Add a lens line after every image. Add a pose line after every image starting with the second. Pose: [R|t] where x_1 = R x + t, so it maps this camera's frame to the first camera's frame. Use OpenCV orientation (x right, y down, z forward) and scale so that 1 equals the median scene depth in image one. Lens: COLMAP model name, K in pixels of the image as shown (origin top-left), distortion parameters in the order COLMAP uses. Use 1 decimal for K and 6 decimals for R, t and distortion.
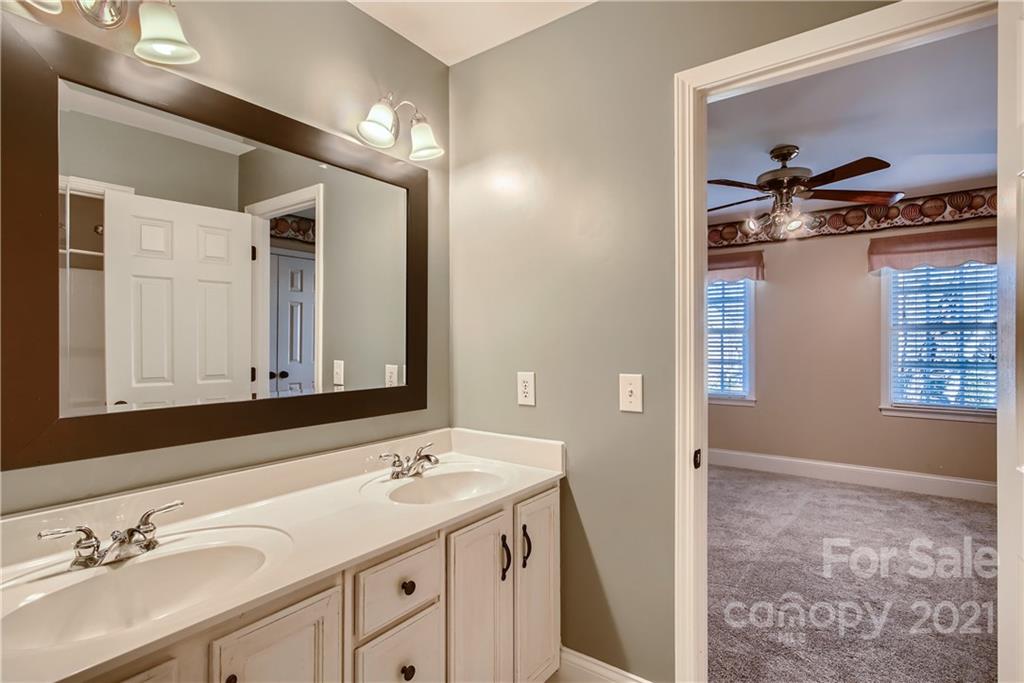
lens RADIAL K [[504.5, 0, 512.0], [0, 504.5, 341.5], [0, 0, 1]] dist [-0.001134, 0.000417]
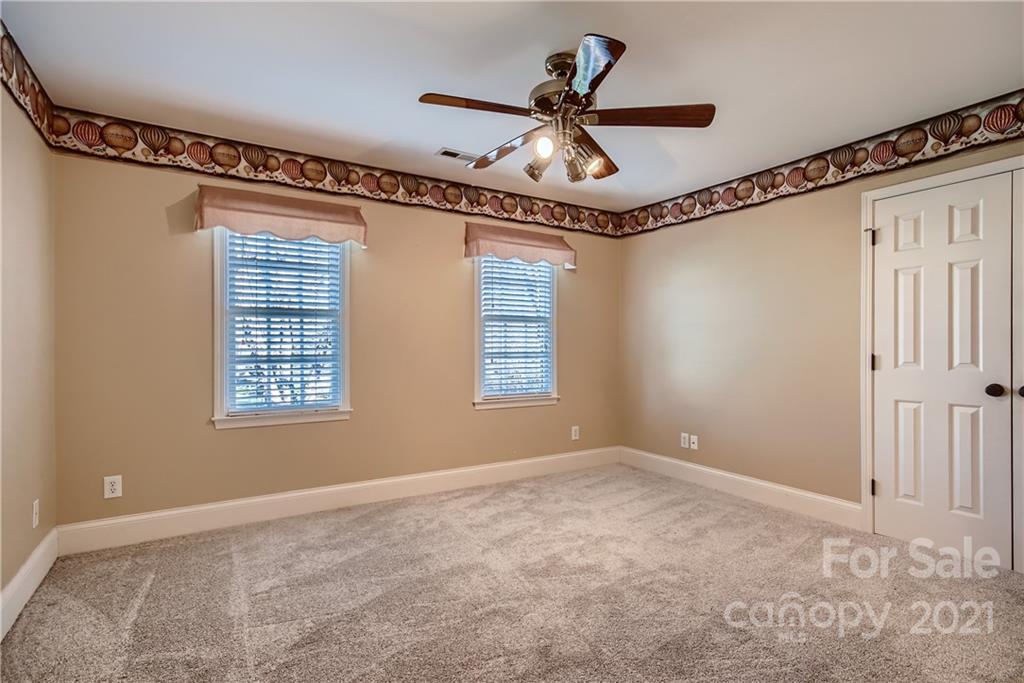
lens RADIAL K [[513.0, 0, 520.5], [0, 513.0, 353.7], [0, 0, 1]] dist [0.001487, 0.000915]
pose [[0.353080, -0.016827, 0.935442, -0.151761], [-0.004237, 0.999799, 0.019584, 0.021272], [-0.935584, -0.010879, 0.352938, 0.609748]]
